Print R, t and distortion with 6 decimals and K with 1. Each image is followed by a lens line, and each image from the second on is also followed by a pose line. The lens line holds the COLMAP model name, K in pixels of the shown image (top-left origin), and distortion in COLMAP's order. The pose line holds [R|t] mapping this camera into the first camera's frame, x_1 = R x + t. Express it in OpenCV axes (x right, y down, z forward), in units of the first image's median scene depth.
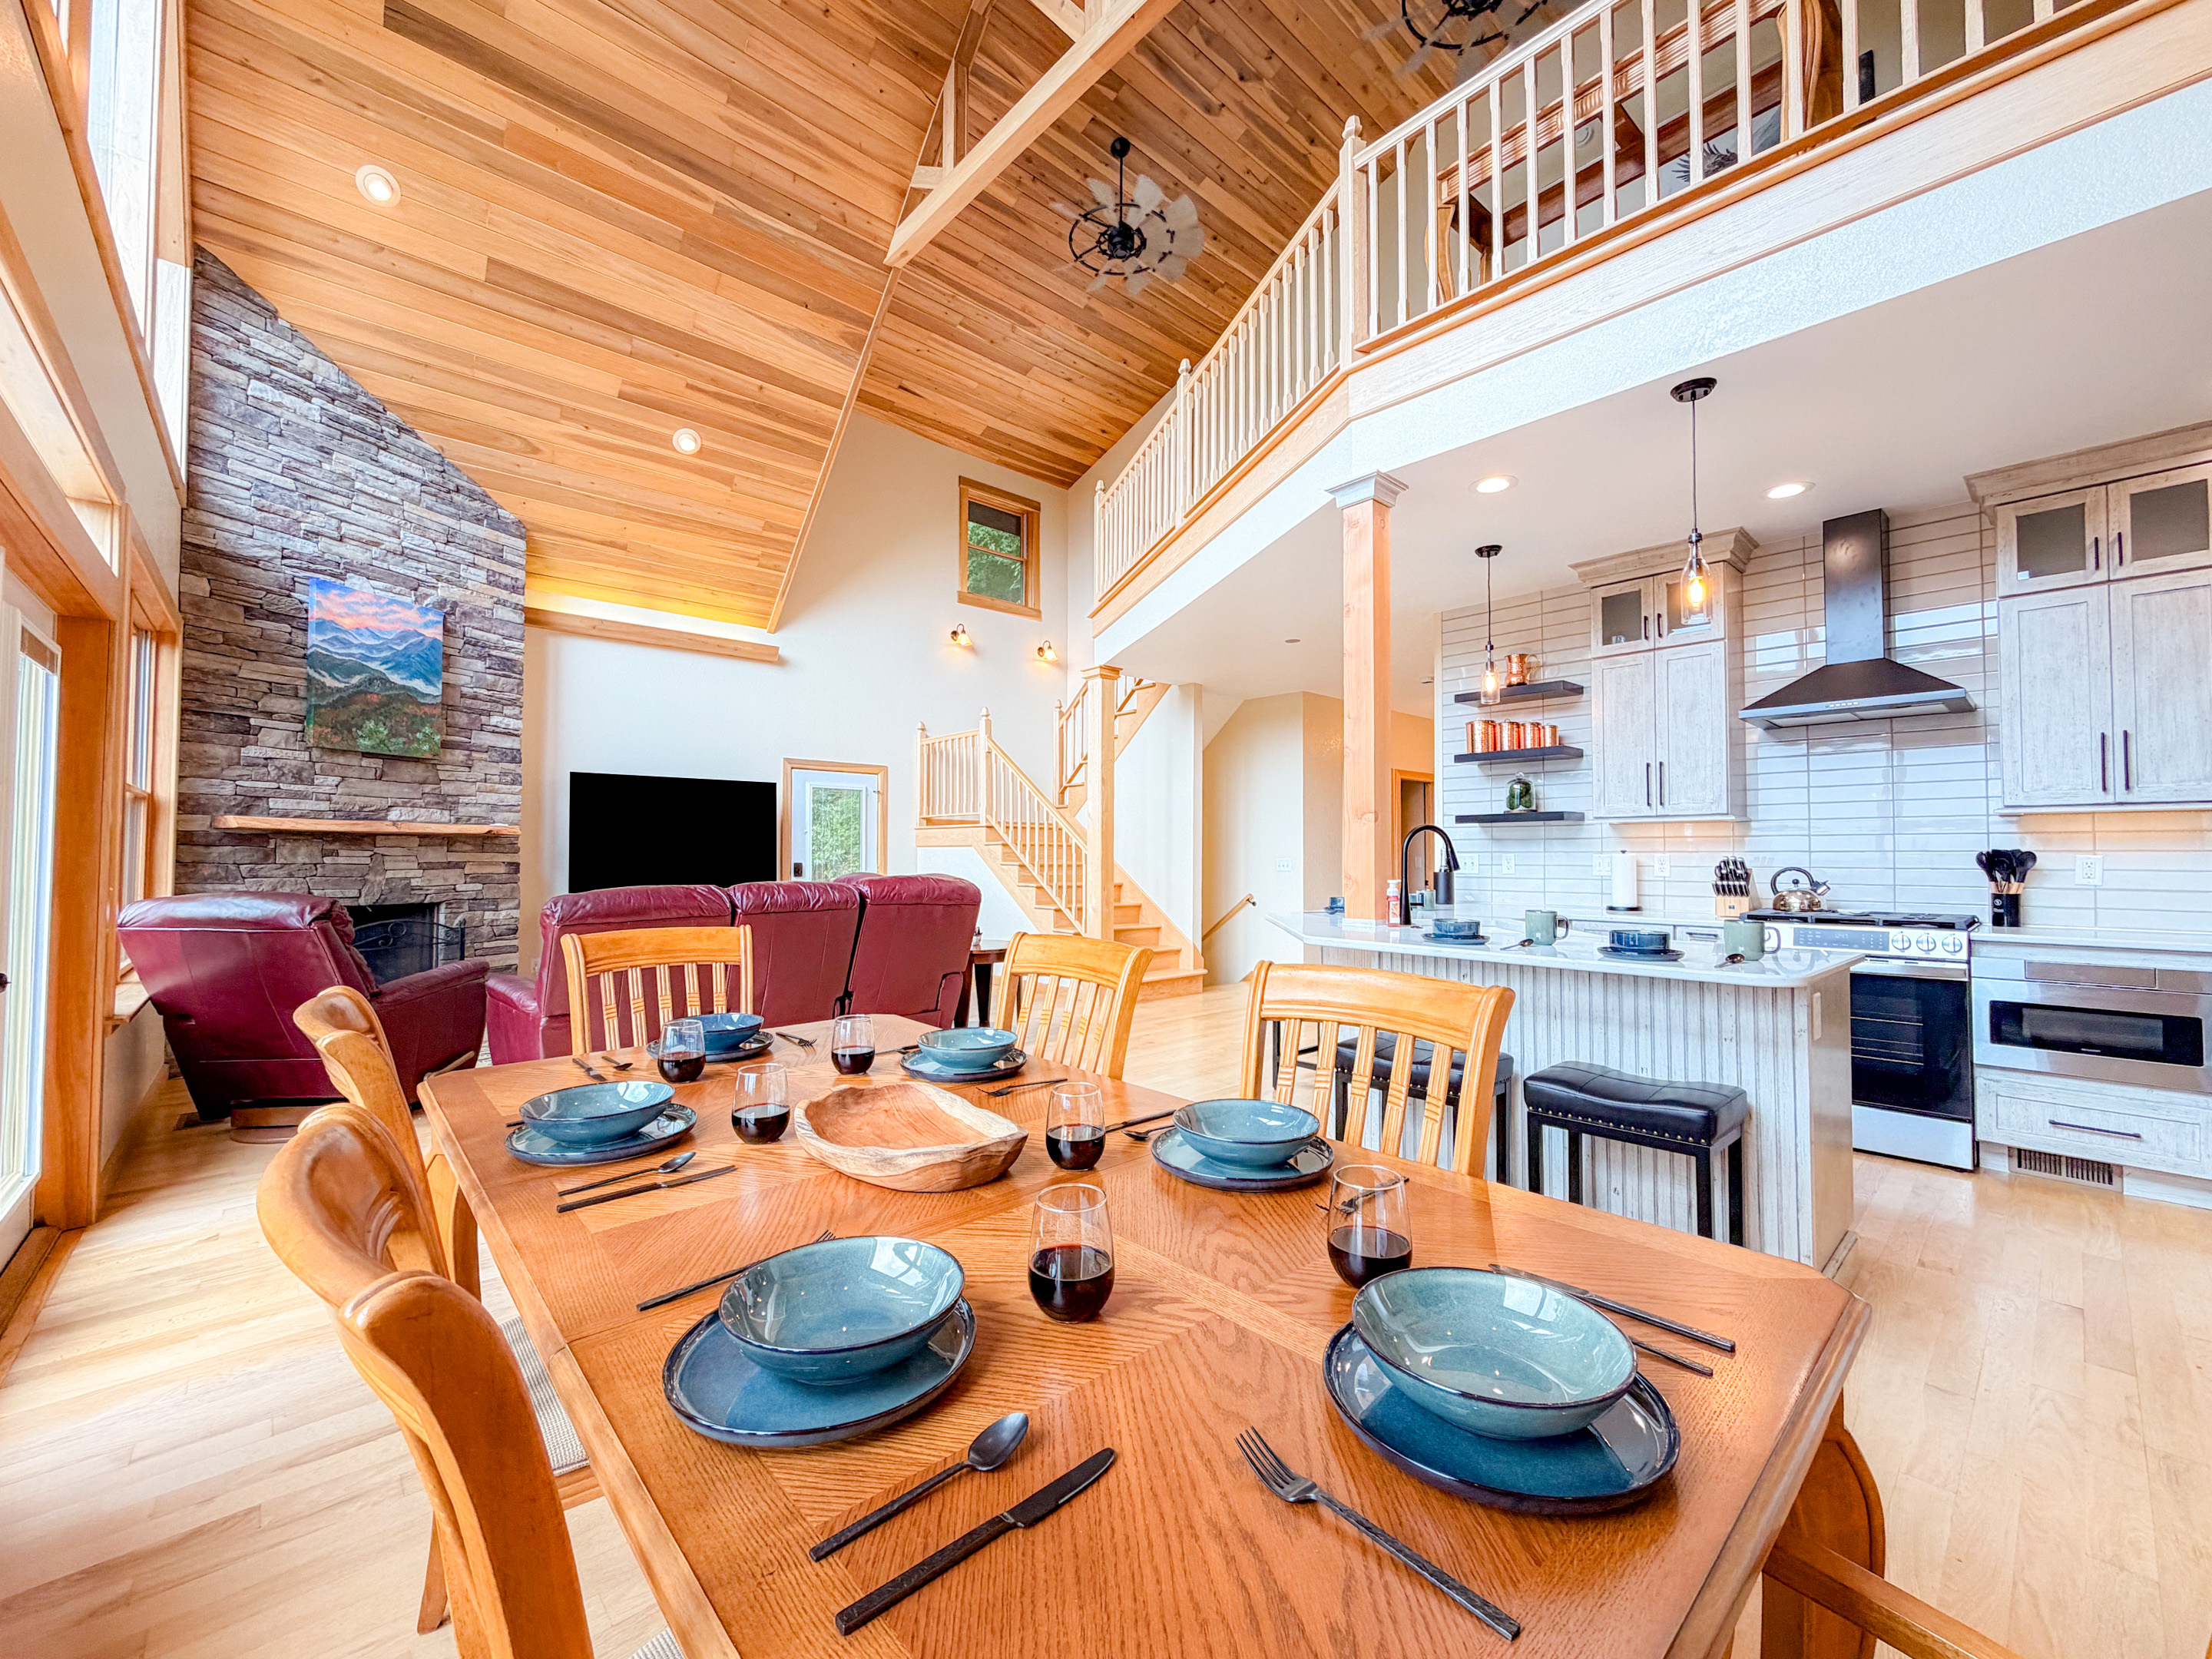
lens RADIAL K [[894.2, 0, 1100.2], [0, 894.2, 833.3], [0, 0, 1]] dist [-0.001086, -0.000399]
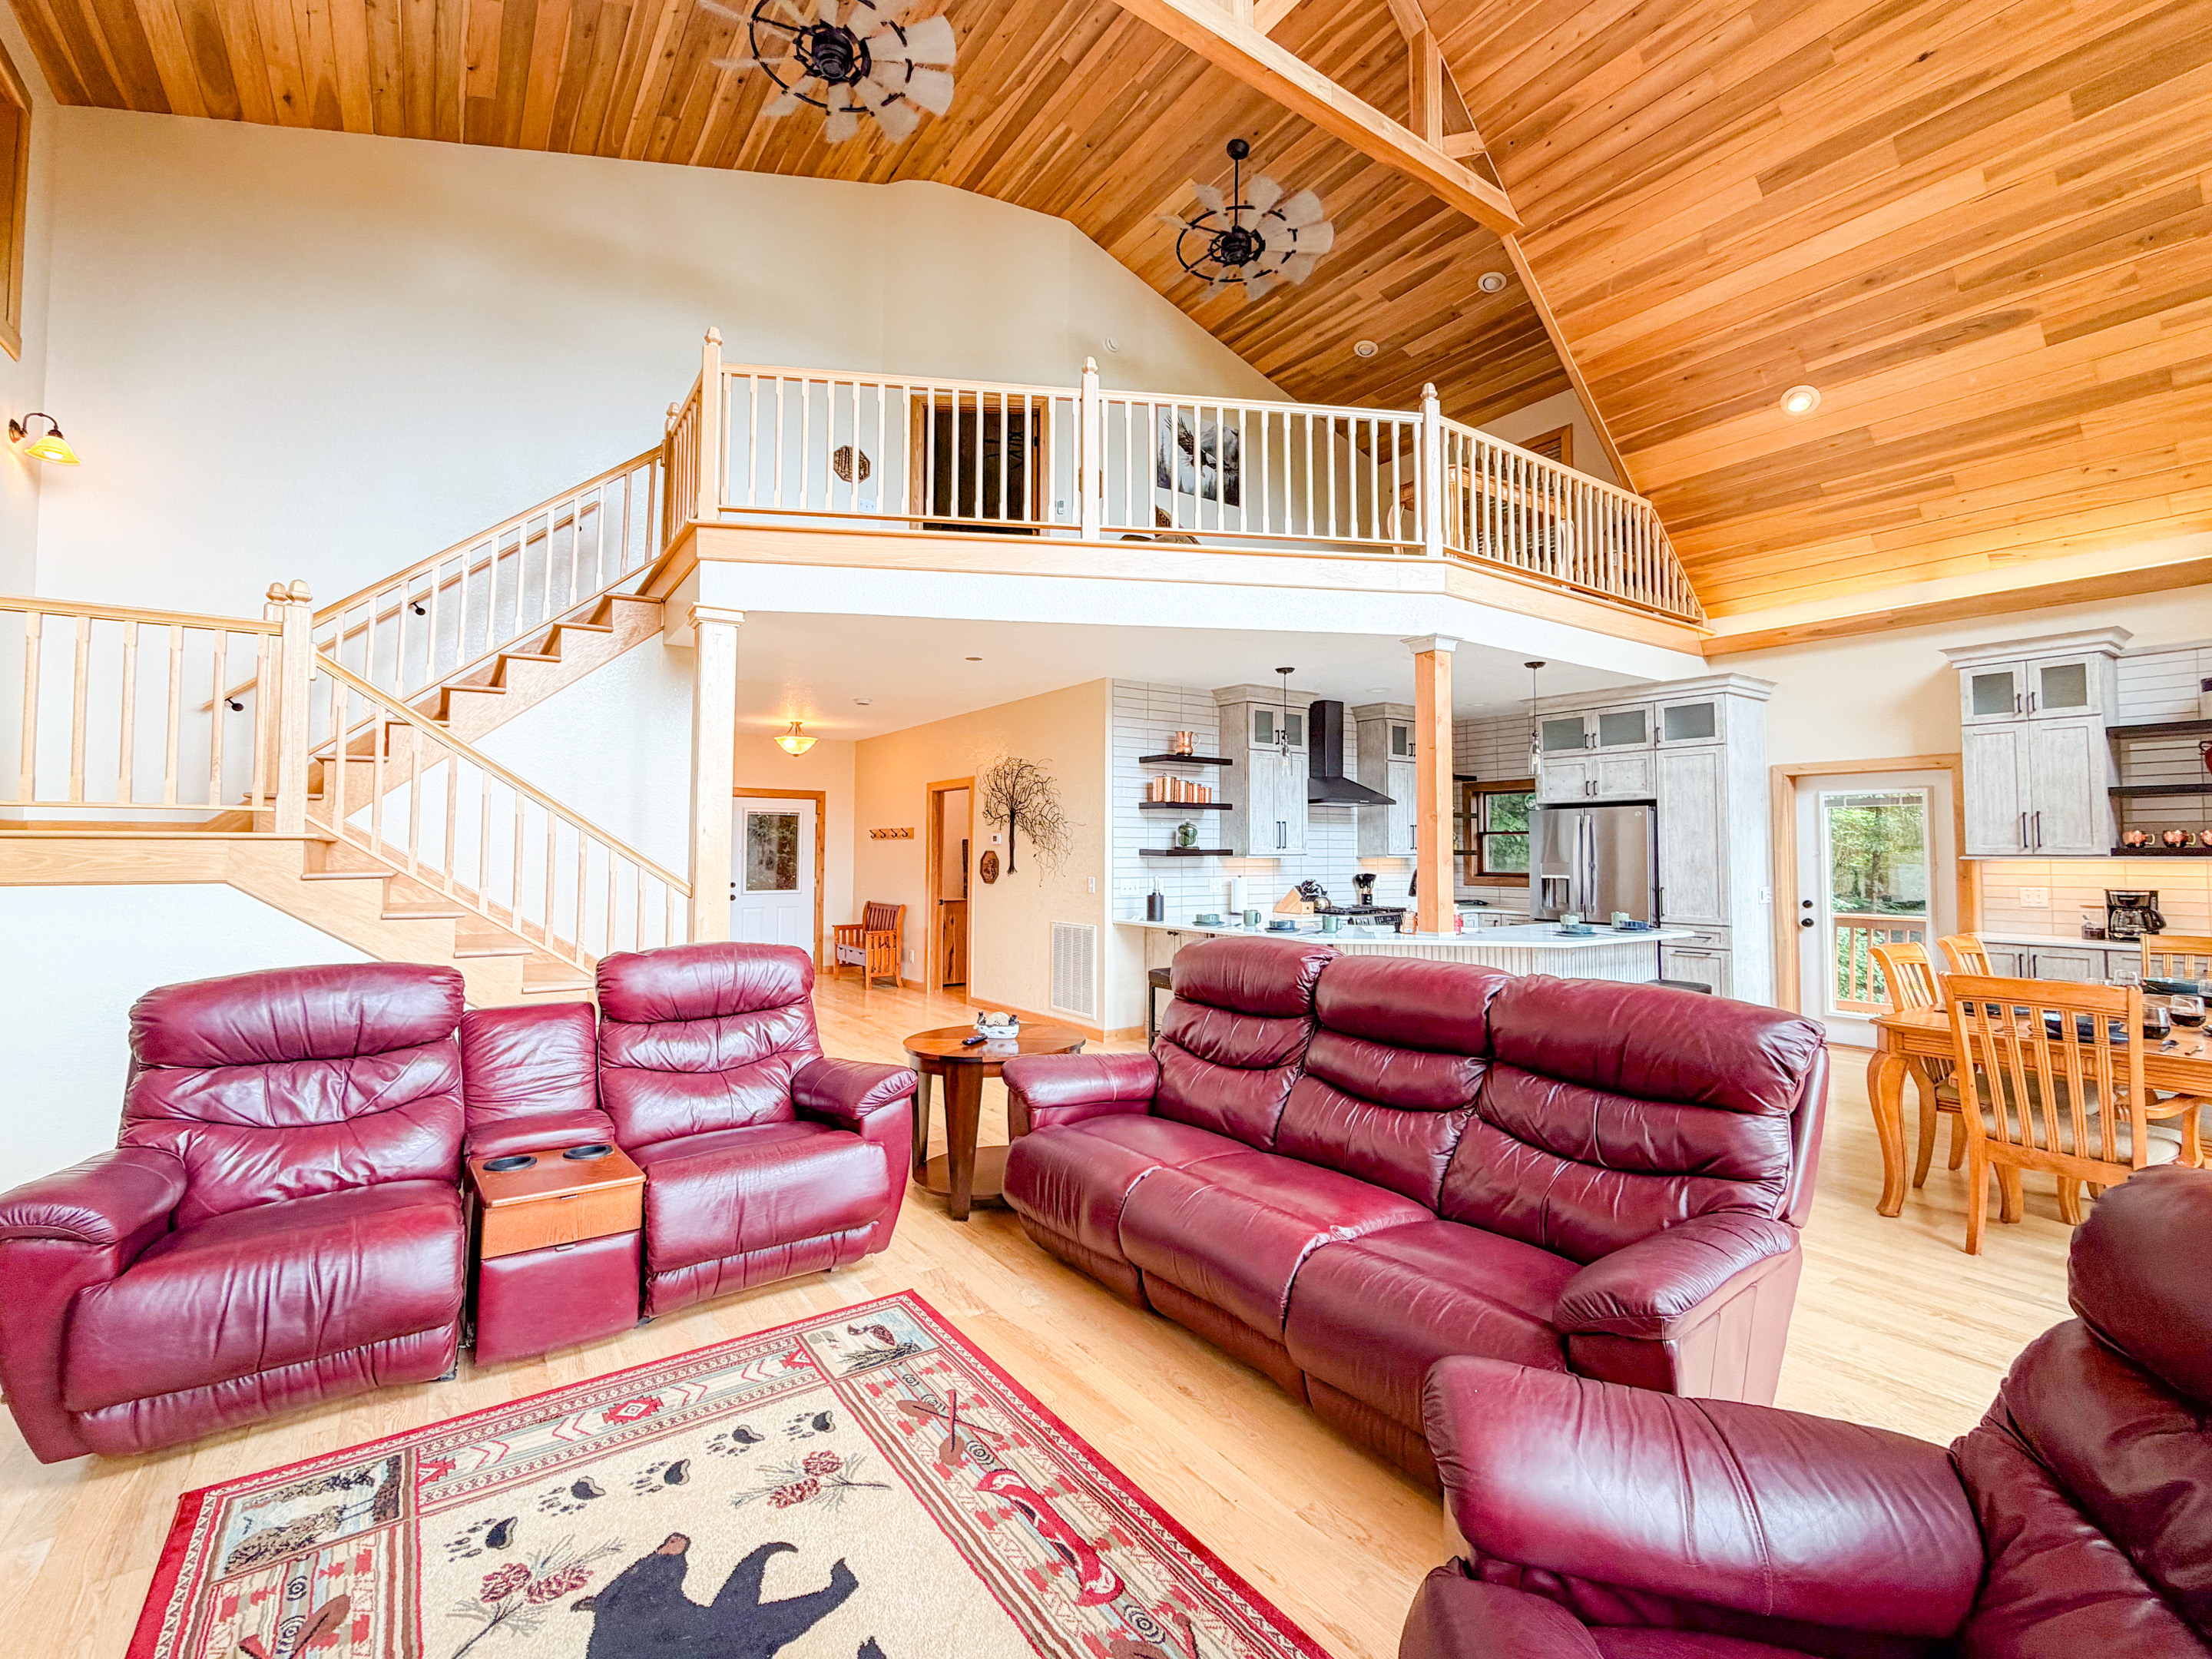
lens RADIAL K [[851.0, 0, 1118.0], [0, 851.0, 833.9], [0, 0, 1]] dist [-0.003406, -0.000461]
pose [[0.199722, 0.028680, 0.979433, -1.059392], [-0.019461, 0.999490, -0.025299, -0.013317], [-0.979659, -0.014008, 0.200178, 1.098776]]
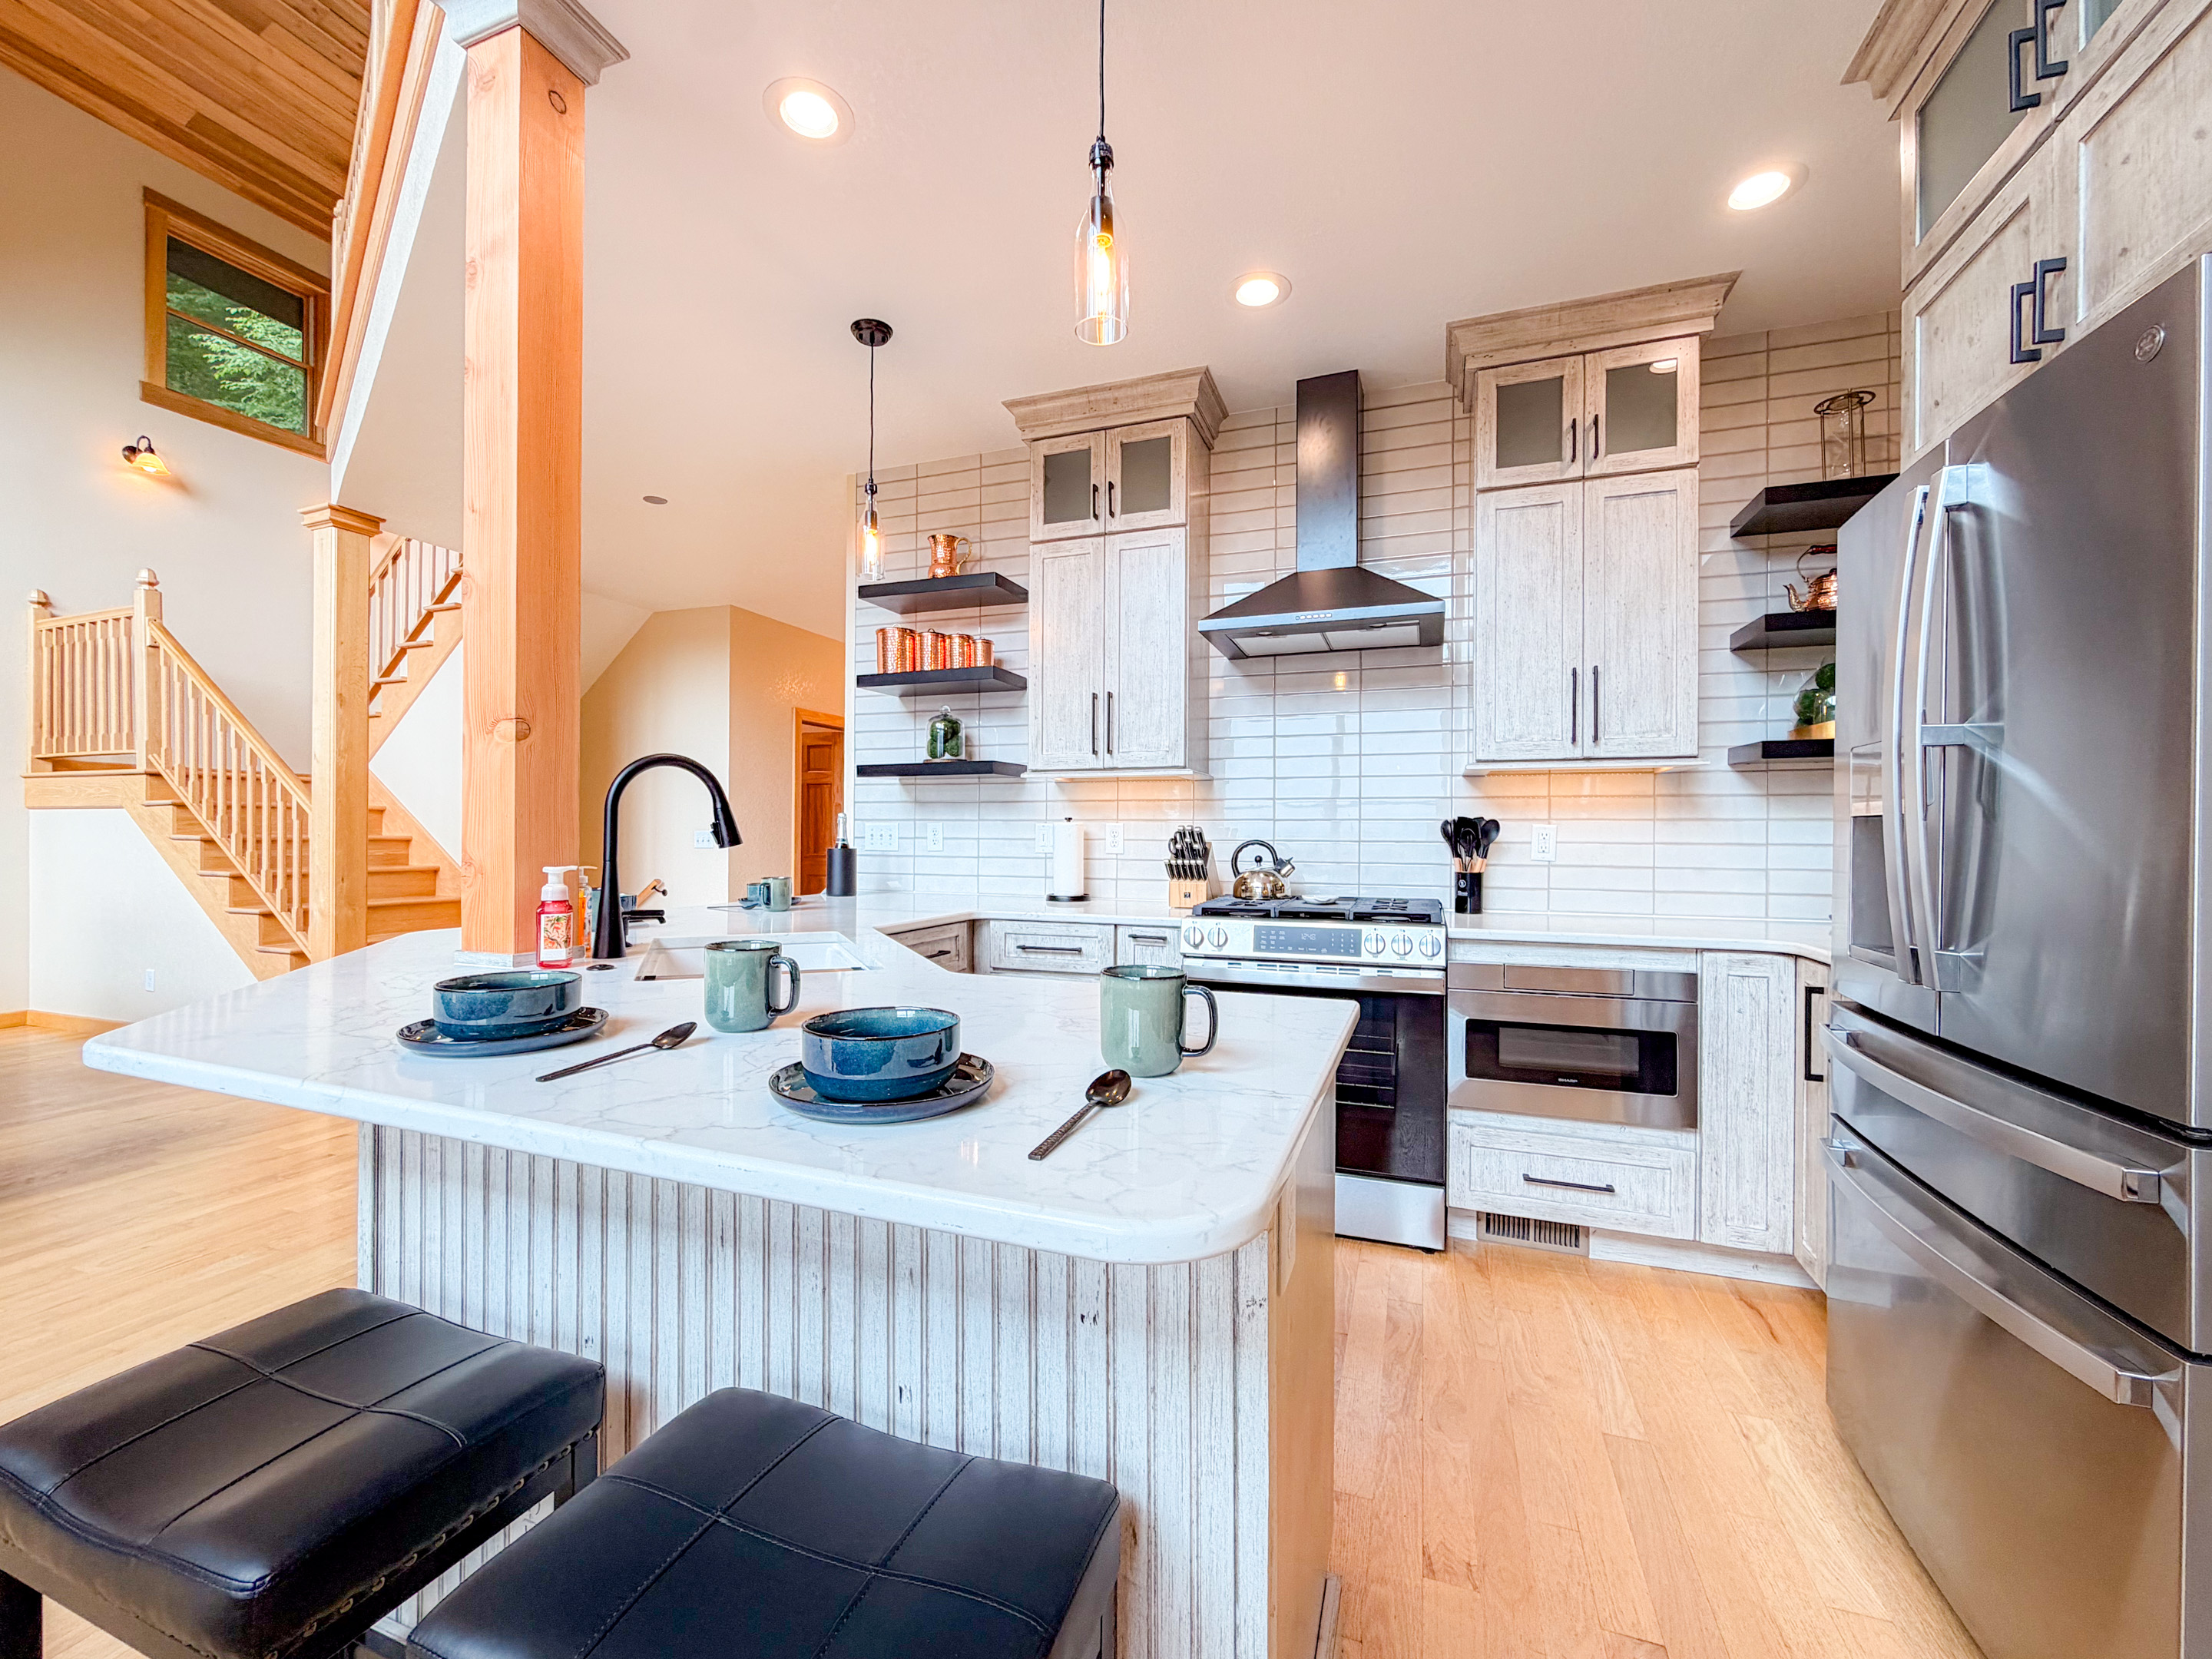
lens RADIAL K [[894.2, 0, 1100.2], [0, 894.2, 833.3], [0, 0, 1]] dist [-0.001086, -0.000399]
pose [[0.886067, 0.002579, 0.463550, 0.323609], [-0.015063, 0.999617, 0.023231, 0.017535], [-0.463312, -0.027566, 0.885766, 0.411182]]
